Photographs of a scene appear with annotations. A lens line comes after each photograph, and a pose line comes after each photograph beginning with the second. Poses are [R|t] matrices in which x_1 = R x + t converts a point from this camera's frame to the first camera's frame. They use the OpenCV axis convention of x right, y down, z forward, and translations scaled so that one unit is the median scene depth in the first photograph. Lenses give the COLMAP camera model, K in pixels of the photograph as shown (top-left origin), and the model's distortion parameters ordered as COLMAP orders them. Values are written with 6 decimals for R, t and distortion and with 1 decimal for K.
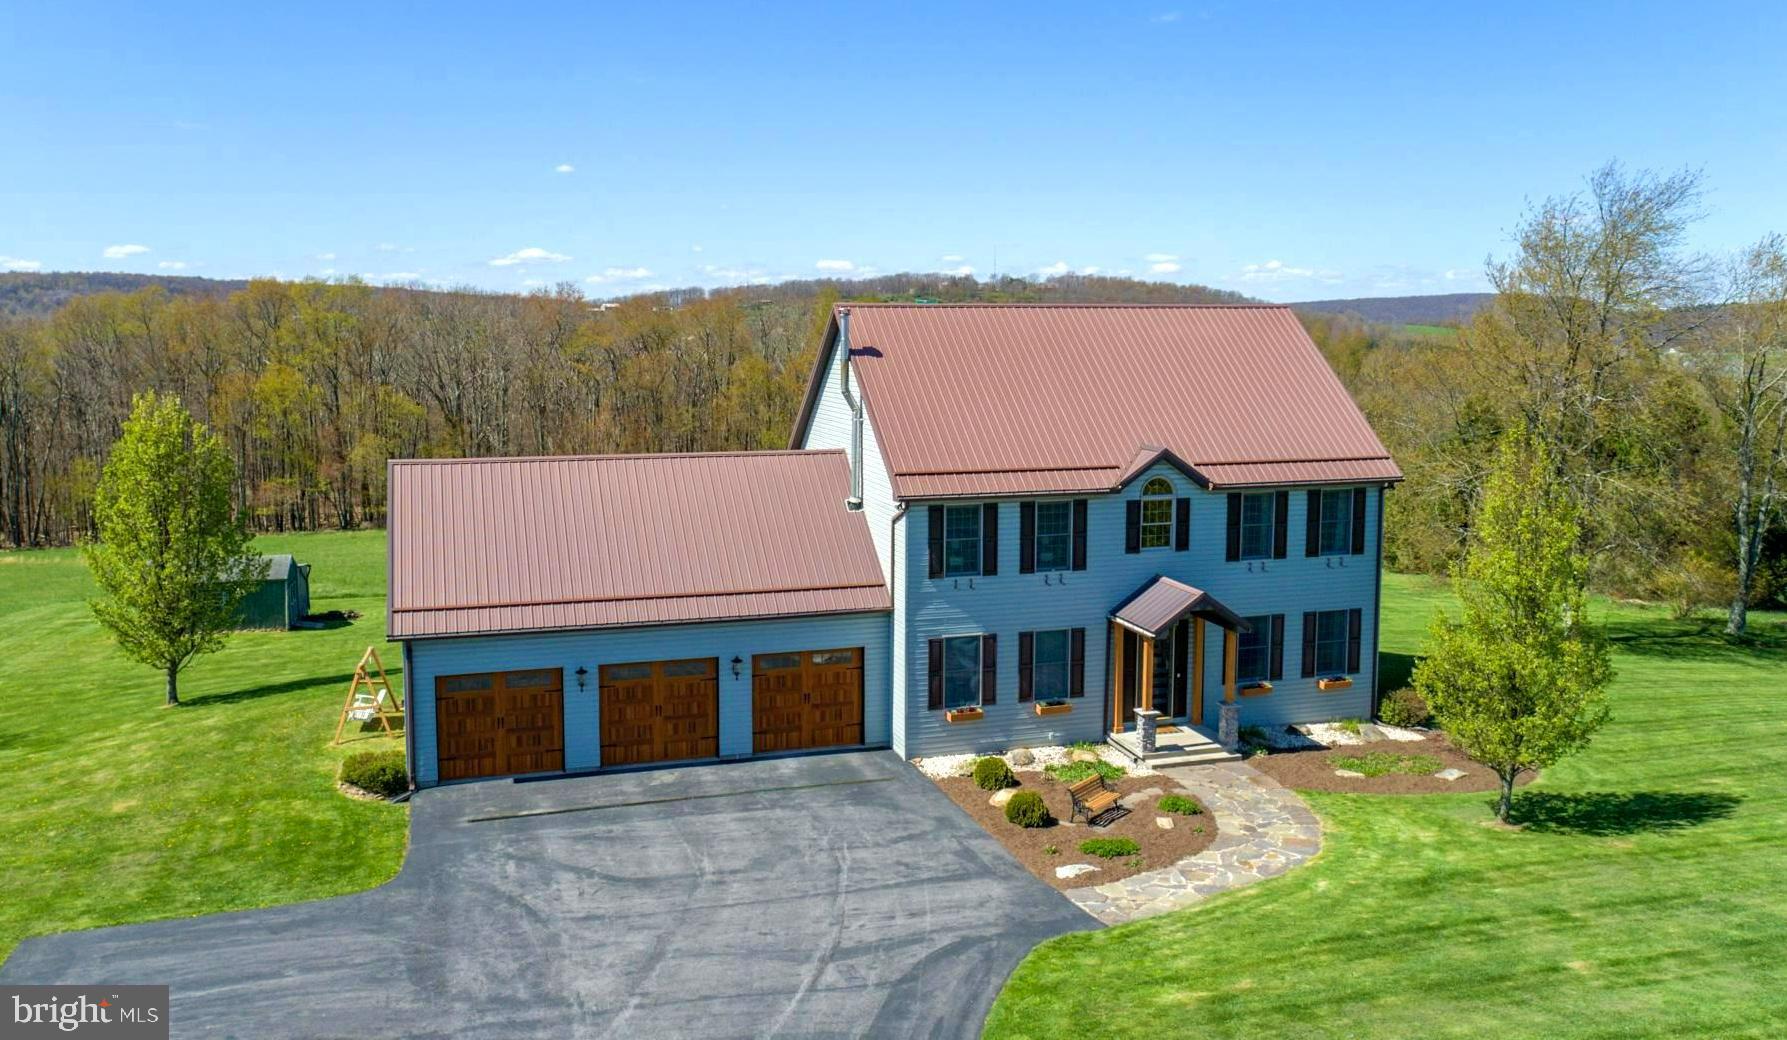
lens RADIAL K [[1413.7, 0, 833.5], [0, 1413.7, 461.4], [0, 0, 1]] dist [-0.012004, 0.019189]
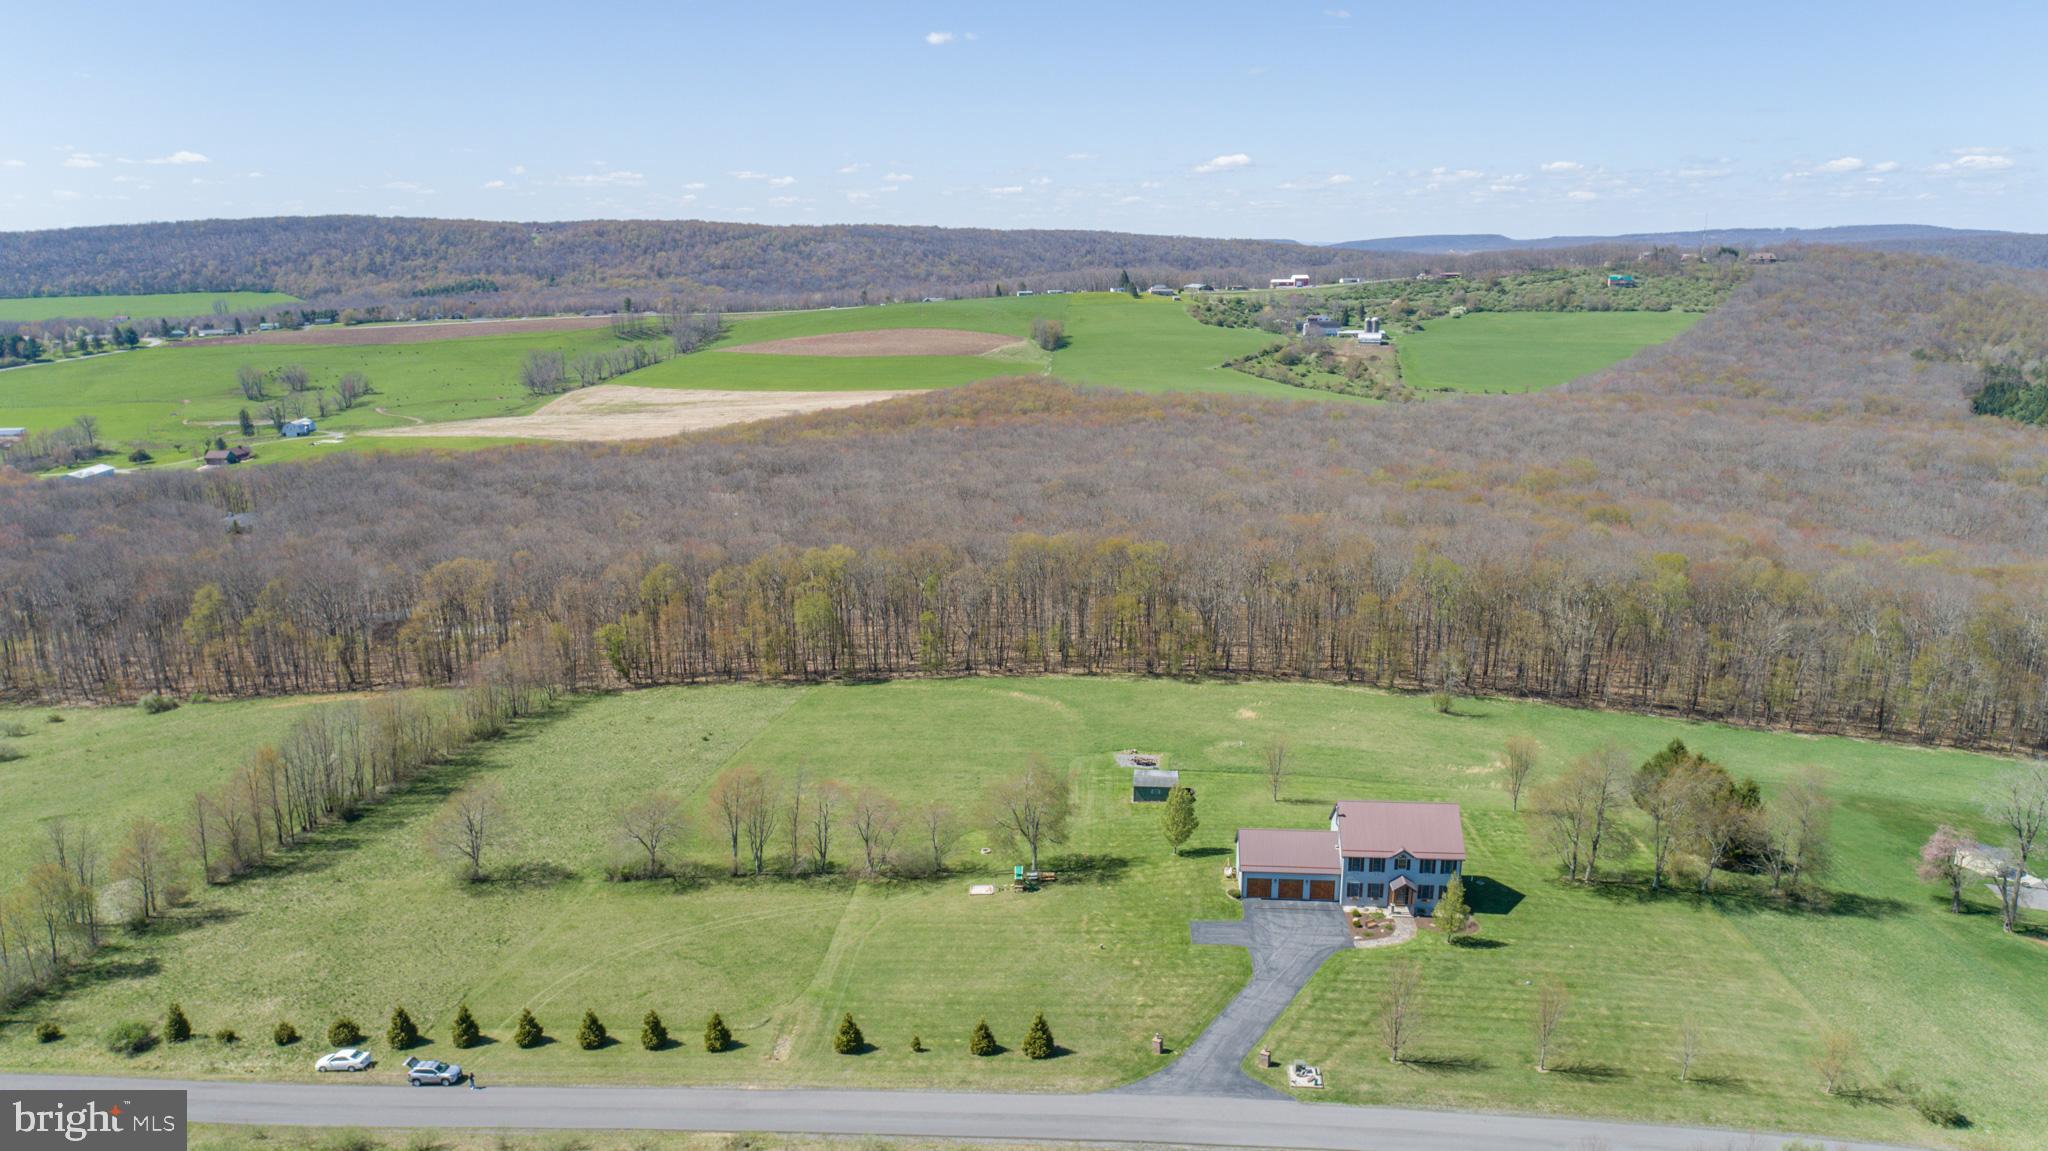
lens RADIAL K [[1421.1, 0, 1020.8], [0, 1421.1, 572.3], [0, 0, 1]] dist [-0.007672, -0.000968]
pose [[0.941116, 0.092277, -0.325246, 0.482191], [-0.044779, 0.987577, 0.150621, -1.556734], [0.335105, -0.127188, 0.933557, -3.660409]]
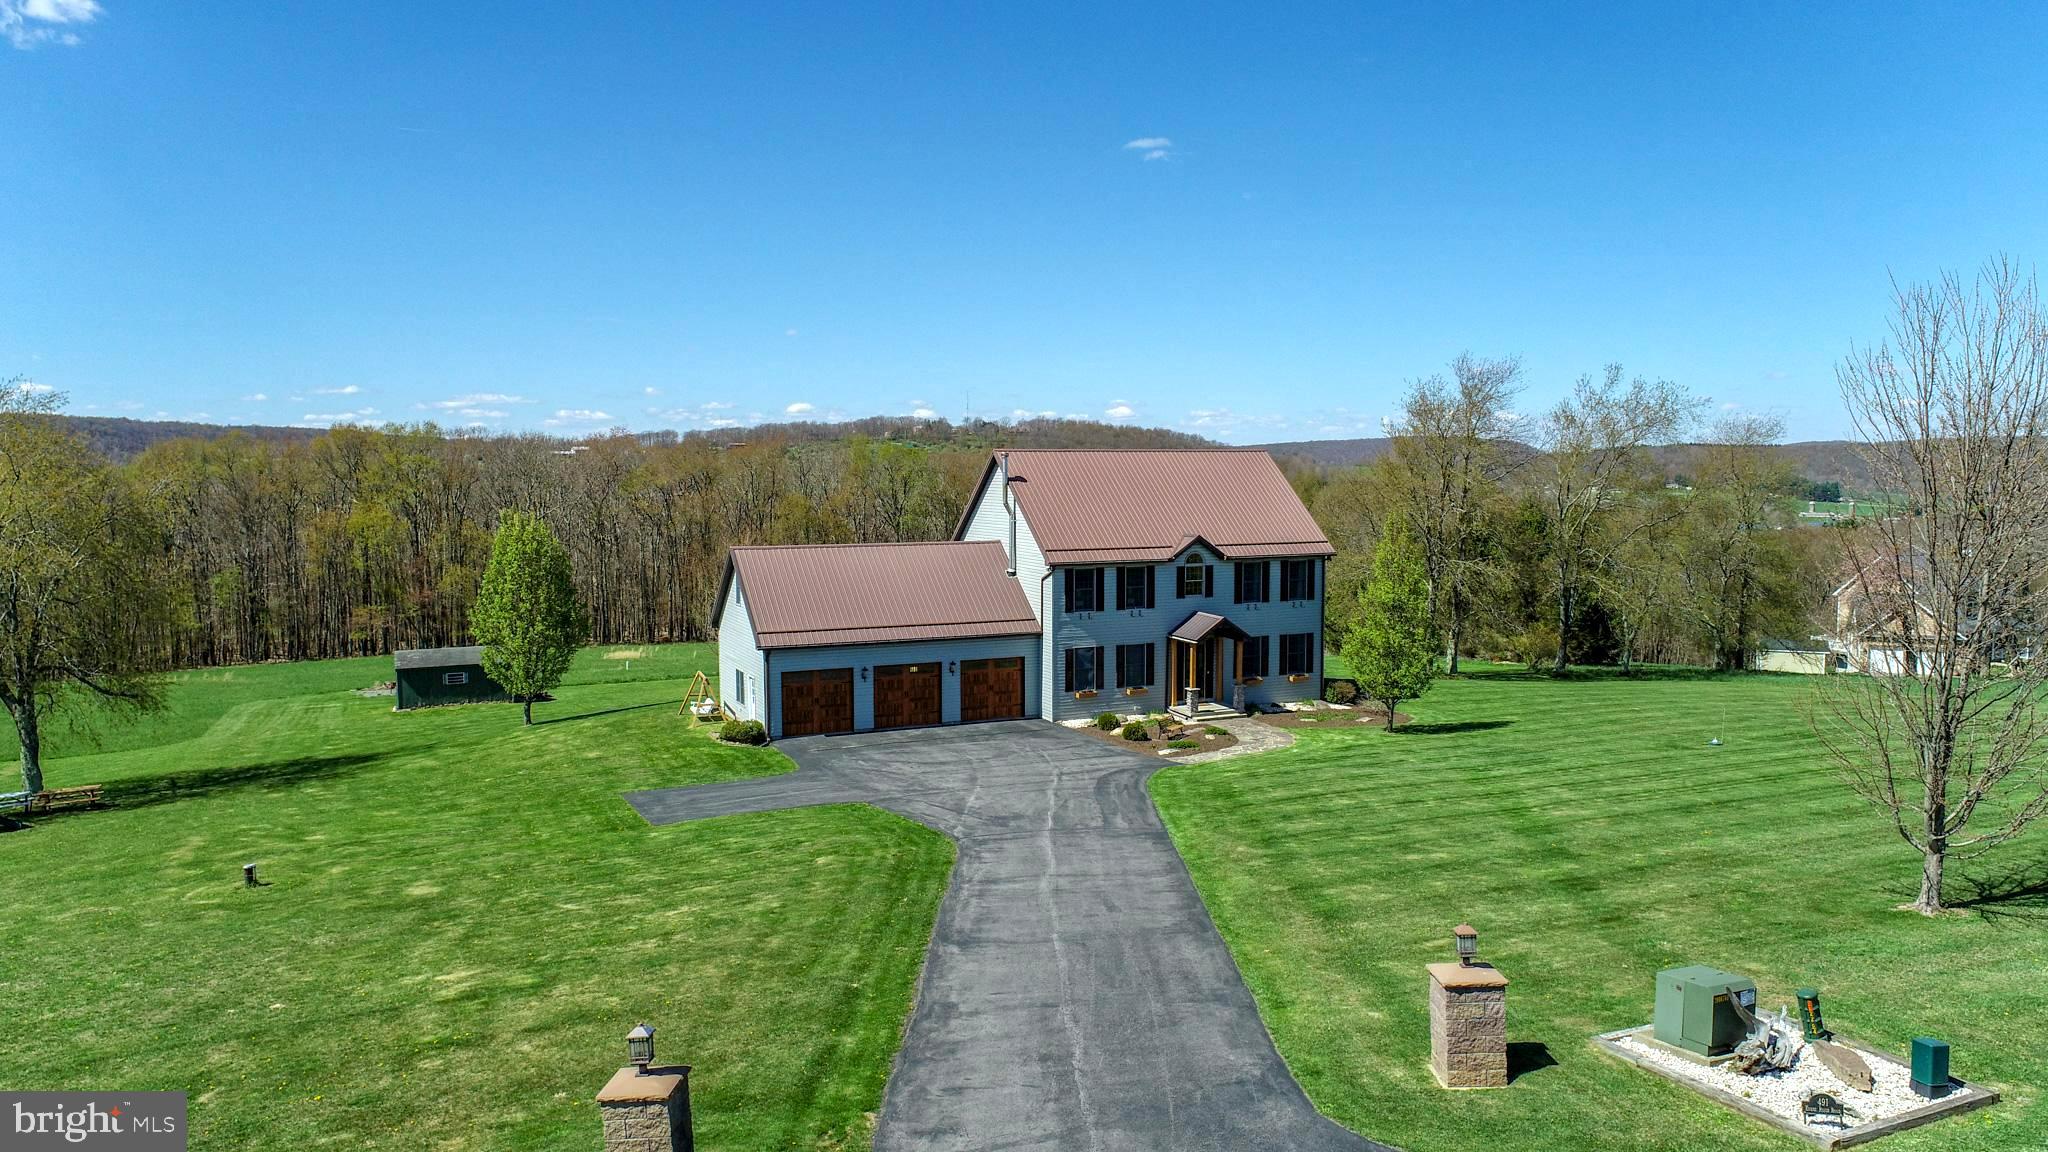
lens RADIAL K [[1421.1, 0, 1006.6], [0, 1421.1, 573.8], [0, 0, 1]] dist [-0.007672, -0.000968]
pose [[0.989639, -0.013649, 0.142928, -0.233754], [0.016755, 0.999649, -0.020546, 0.068079], [-0.142598, 0.022728, 0.989520, -0.638236]]
